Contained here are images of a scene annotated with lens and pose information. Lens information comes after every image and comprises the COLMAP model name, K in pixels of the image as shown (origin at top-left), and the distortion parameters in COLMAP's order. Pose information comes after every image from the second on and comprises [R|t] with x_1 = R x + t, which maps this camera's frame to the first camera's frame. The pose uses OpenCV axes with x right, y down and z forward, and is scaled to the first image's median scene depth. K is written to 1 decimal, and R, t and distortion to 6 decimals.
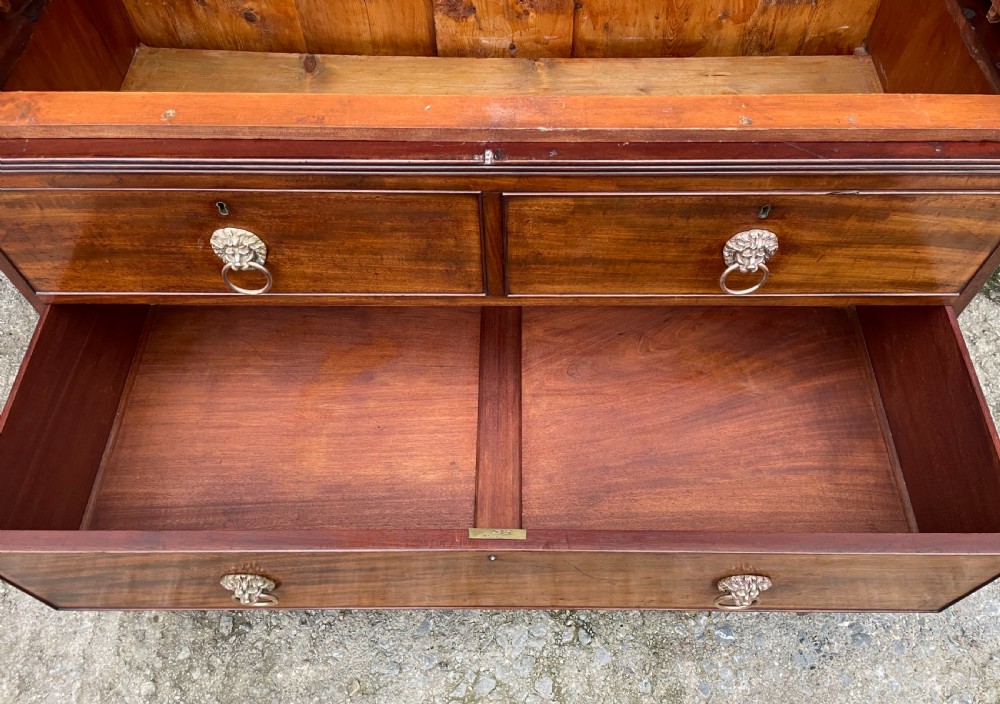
lens RADIAL K [[769.3, 0, 517.9], [0, 769.3, 365.9], [0, 0, 1]] dist [0.078285, -0.095646]
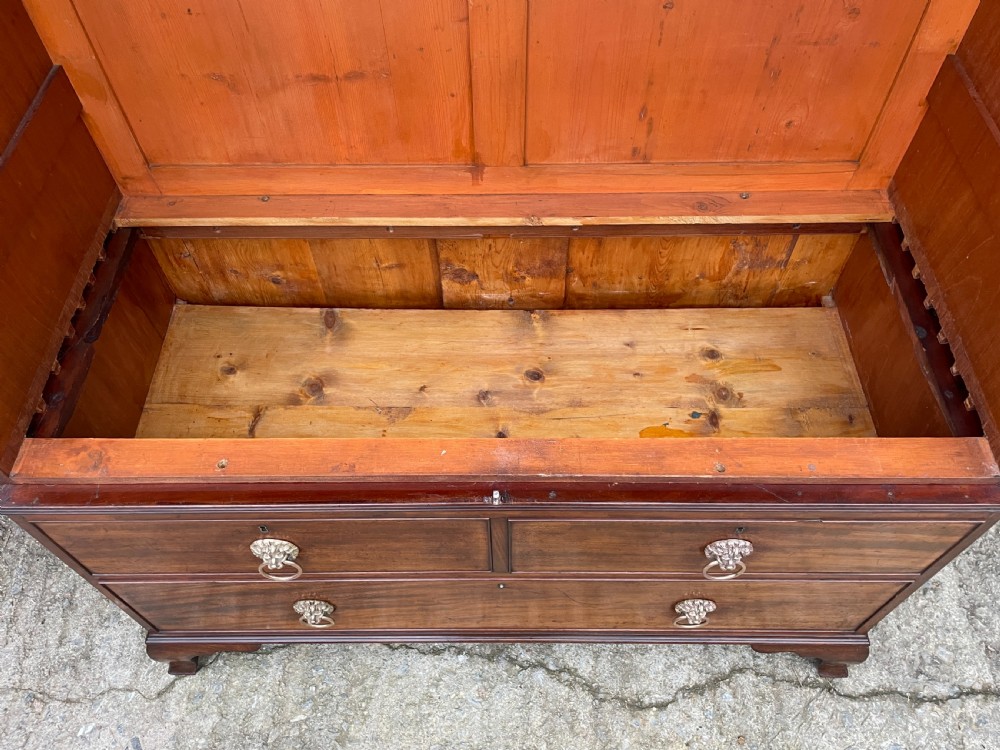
lens RADIAL K [[776.0, 0, 494.2], [0, 776.0, 369.3], [0, 0, 1]] dist [0.083370, -0.098677]
pose [[0.999821, -0.008389, -0.016936, -0.016589], [0.007612, 0.998938, -0.045432, -0.342616], [0.017299, 0.045295, 0.998824, -0.141080]]
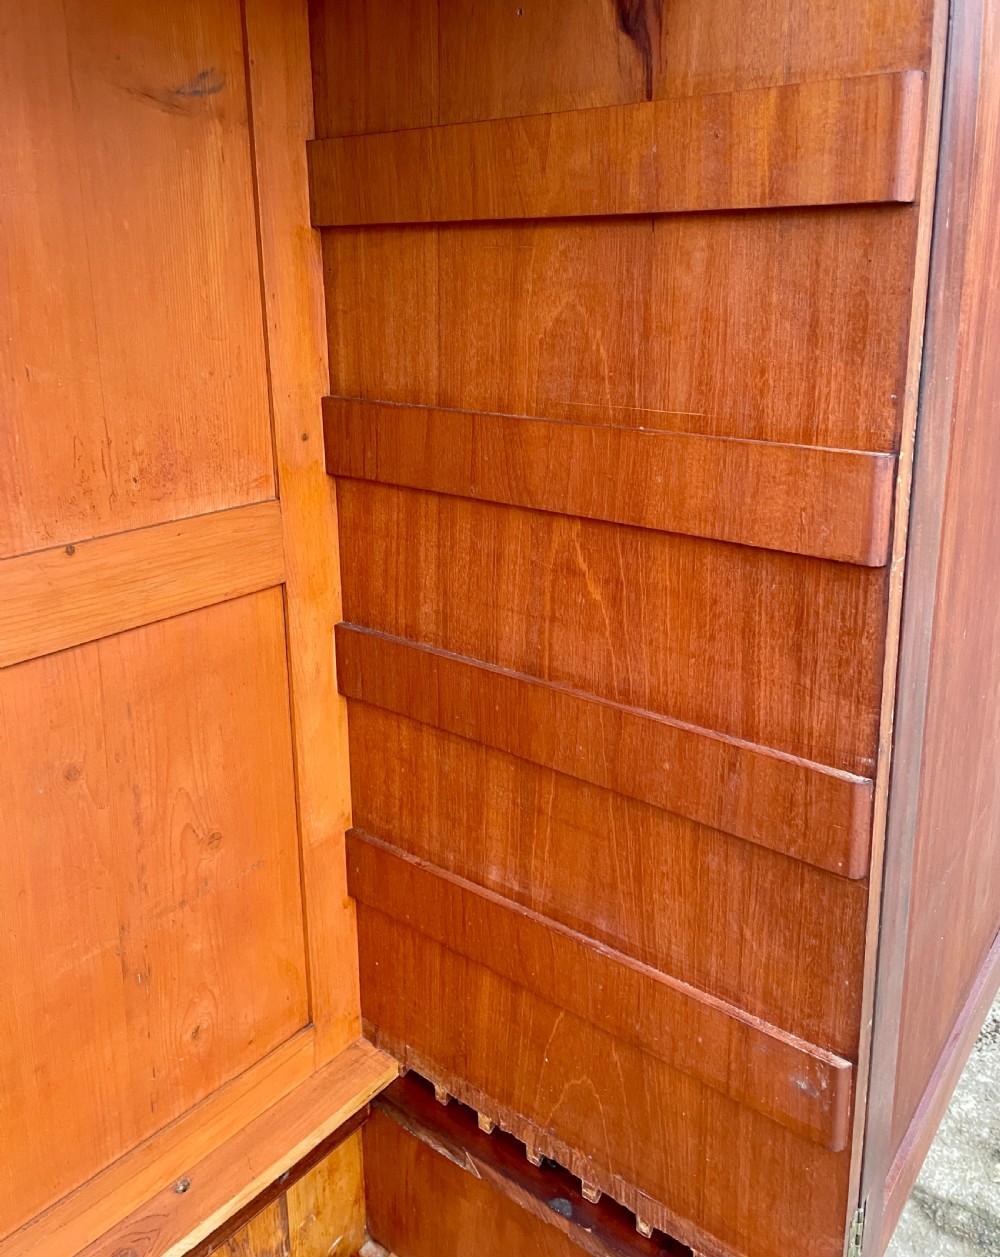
lens RADIAL K [[1054.5, 0, 511.8], [0, 1054.5, 520.0], [0, 0, 1]] dist [0.079781, -0.074834]
pose [[0.626162, -0.193811, 0.755221, -0.054165], [0.663071, 0.641950, -0.385016, -0.491597], [-0.410194, 0.741847, 0.530475, 0.049507]]
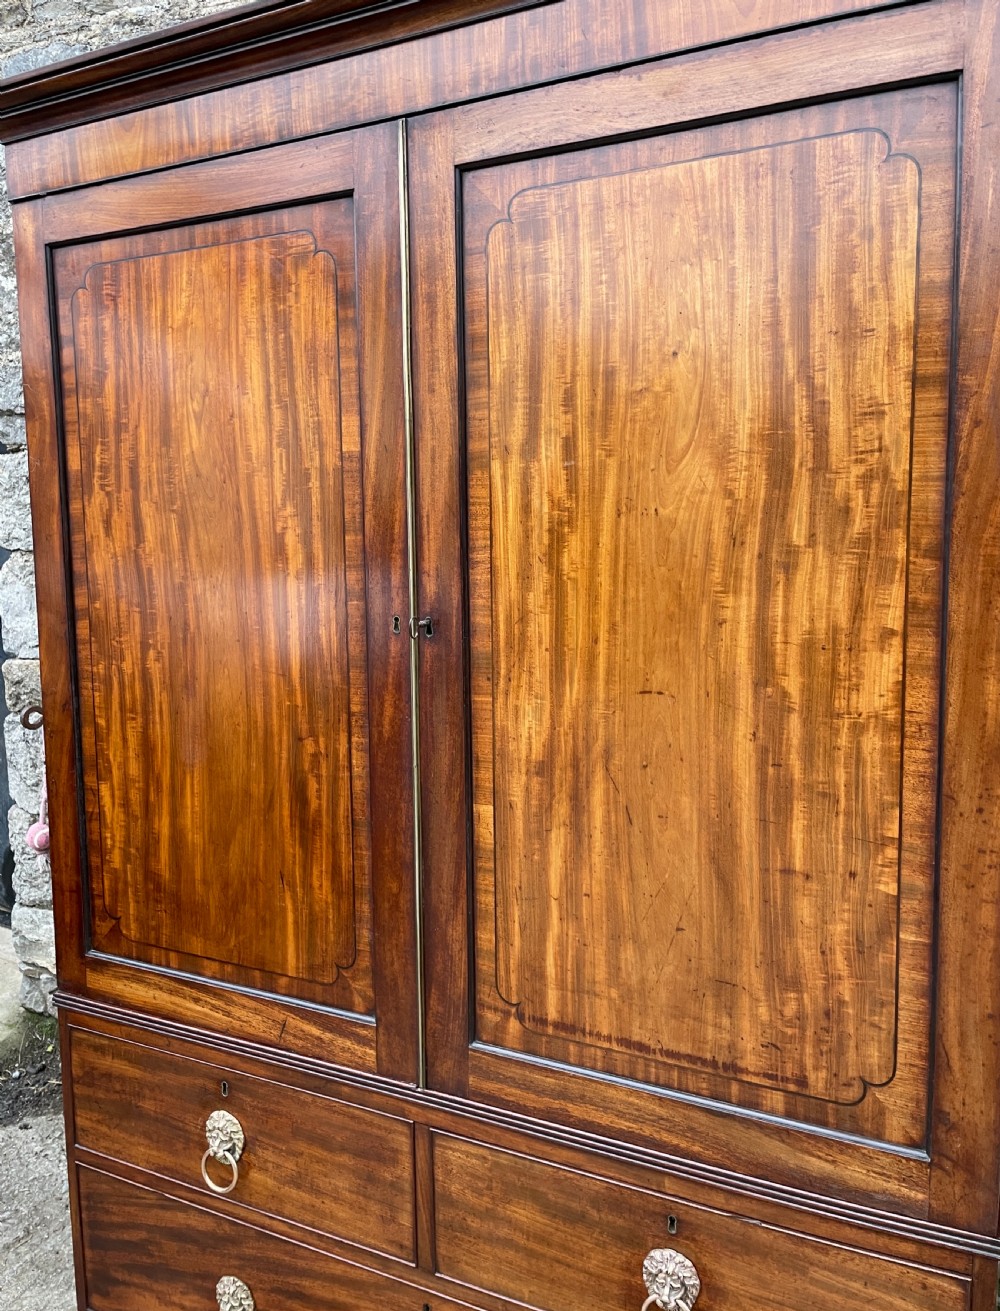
lens RADIAL K [[1049.6, 0, 484.9], [0, 1049.6, 622.9], [0, 0, 1]] dist [0.054282, -0.078727]
pose [[0.890915, 0.030139, -0.453169, 0.605716], [-0.373399, 0.616613, -0.693081, 0.292047], [0.258541, 0.786689, 0.560604, -0.313236]]
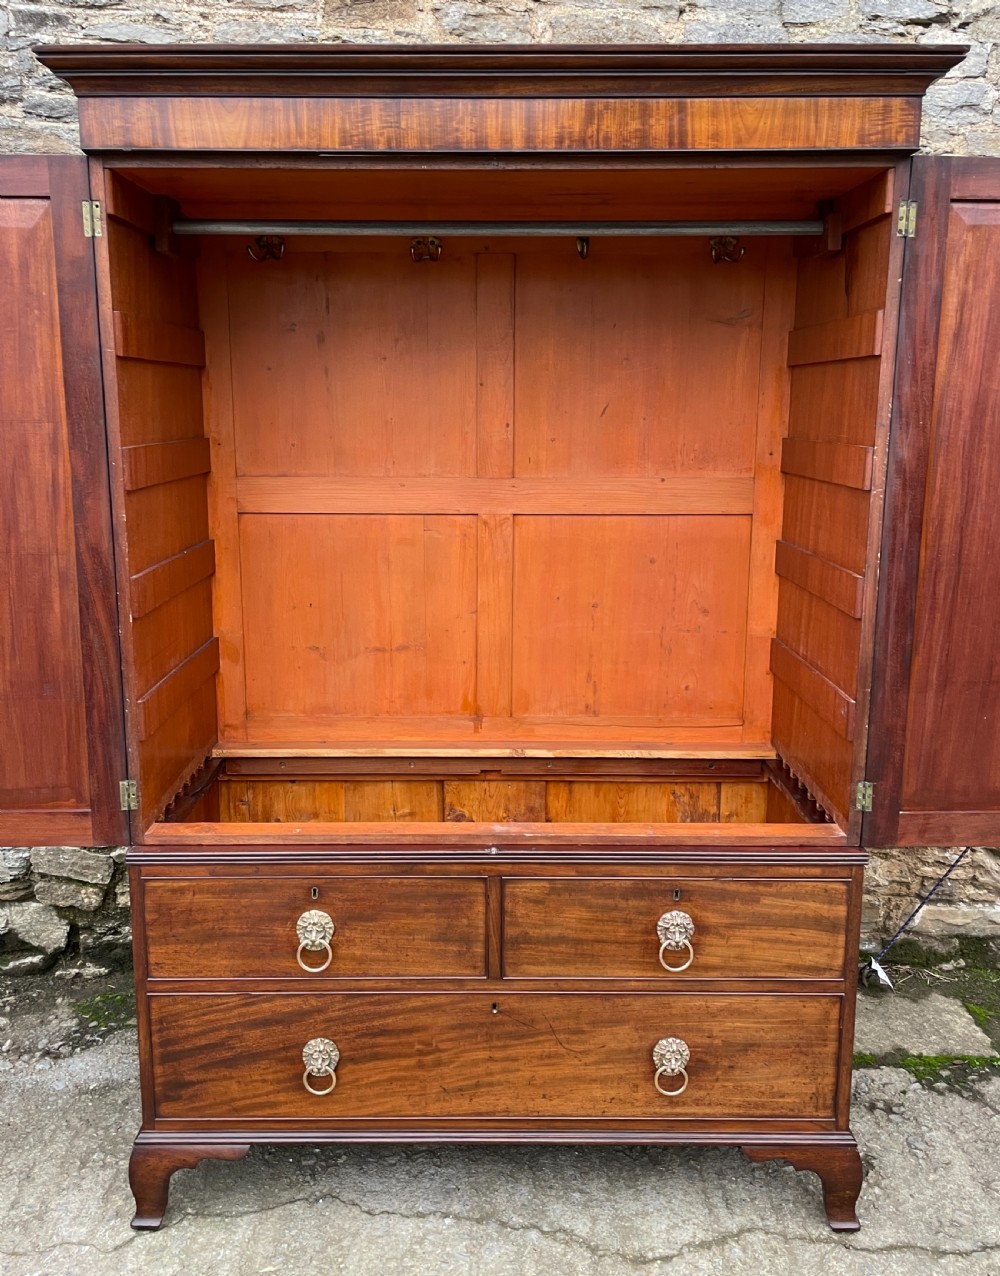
lens RADIAL K [[1055.3, 0, 486.7], [0, 1055.3, 593.1], [0, 0, 1]] dist [0.062191, -0.067975]
pose [[0.999991, 0.001708, 0.004005, -0.051809], [0.001775, 0.680130, -0.733089, 0.812198], [-0.003977, 0.733090, 0.680121, -0.732380]]
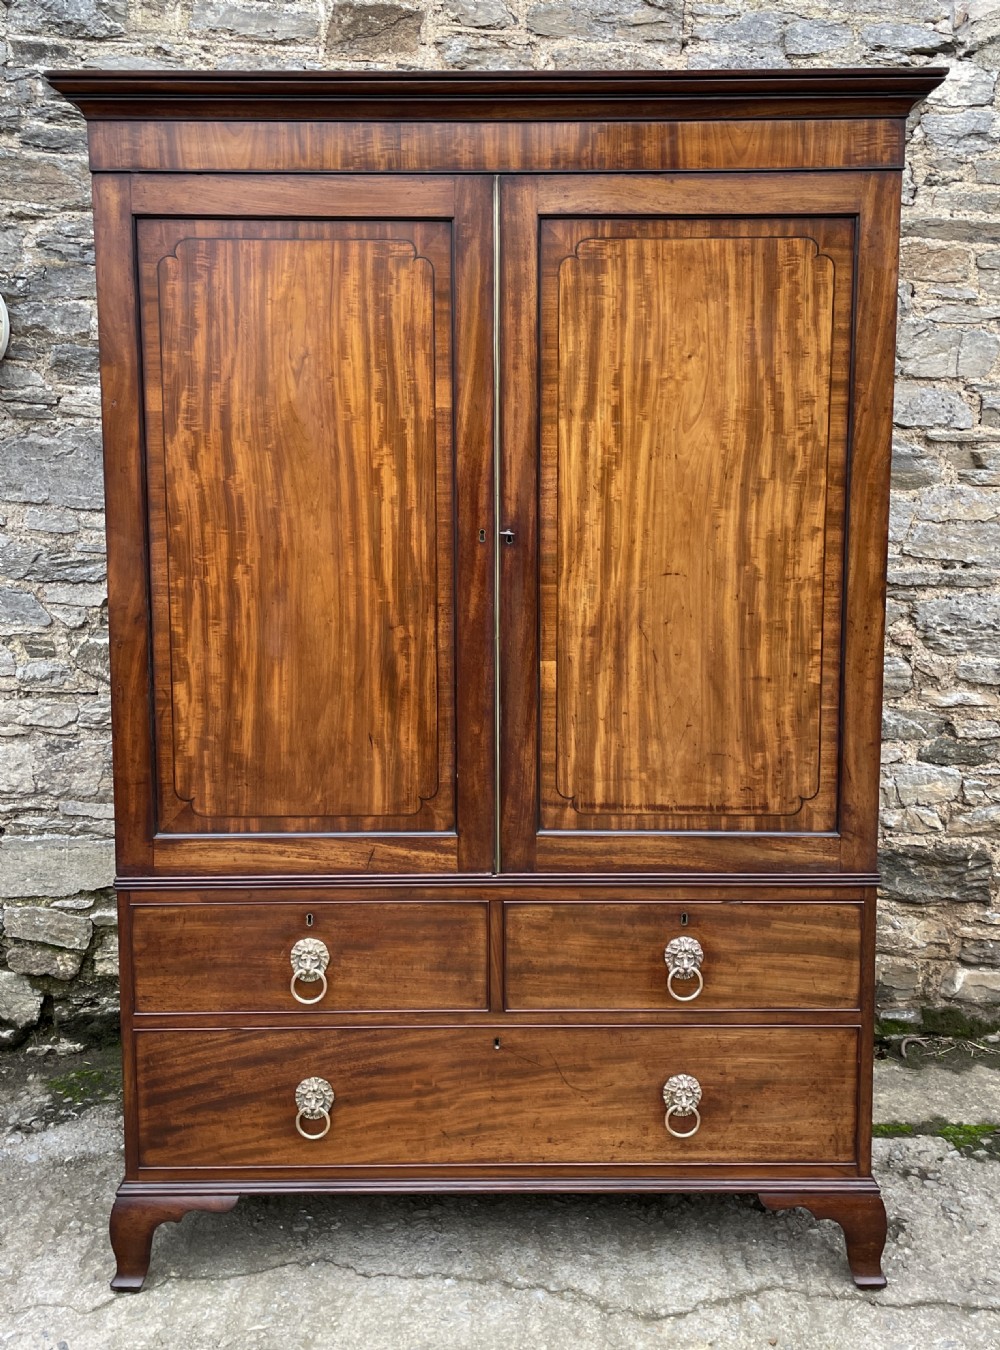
lens RADIAL K [[1208.5, 0, 511.5], [0, 1208.5, 601.3], [0, 0, 1]] dist [0.070056, -0.080155]
pose [[0.999965, -0.001826, 0.008156, -0.020147], [0.007522, 0.622162, -0.782852, 1.080218], [-0.003645, 0.782886, 0.622154, -0.783797]]
